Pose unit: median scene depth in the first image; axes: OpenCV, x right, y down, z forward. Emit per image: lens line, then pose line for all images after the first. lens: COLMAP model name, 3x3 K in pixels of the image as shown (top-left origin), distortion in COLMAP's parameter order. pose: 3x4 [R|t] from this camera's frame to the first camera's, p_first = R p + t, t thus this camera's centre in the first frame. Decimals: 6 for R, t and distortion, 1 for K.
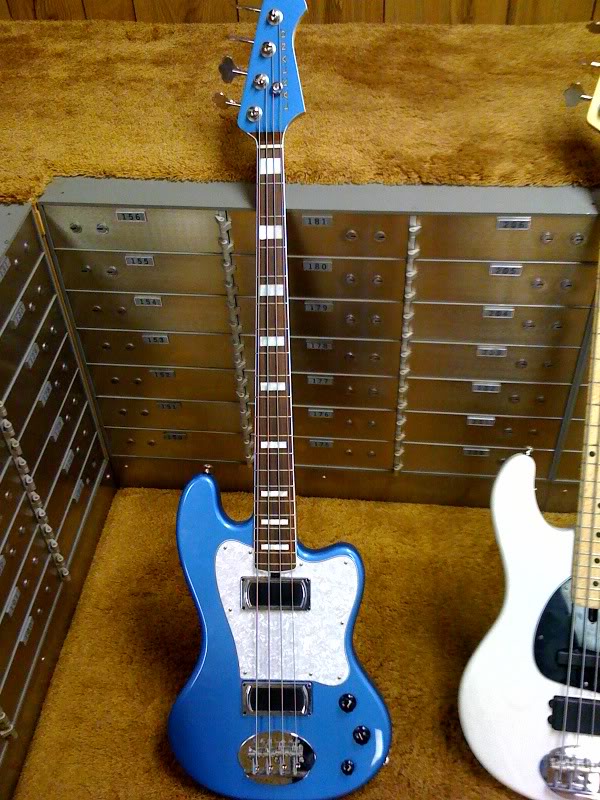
lens RADIAL K [[911.5, 0, 275.8], [0, 911.5, 399.8], [0, 0, 1]] dist [0.142161, -0.473527]
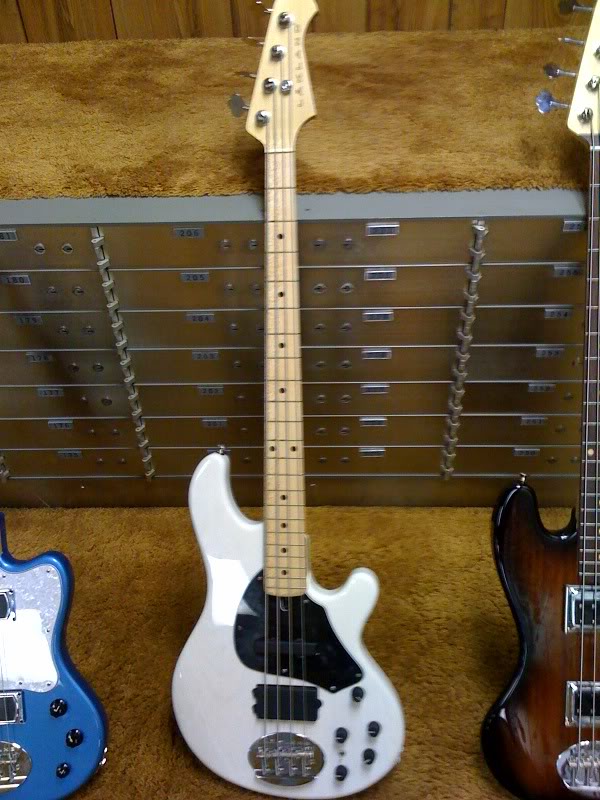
lens RADIAL K [[911.5, 0, 275.8], [0, 911.5, 399.8], [0, 0, 1]] dist [0.142161, -0.473527]
pose [[0.995982, -0.055081, 0.070615, 0.257780], [0.055873, 0.998395, -0.009287, 0.012334], [-0.069991, 0.013195, 0.997460, -0.035004]]
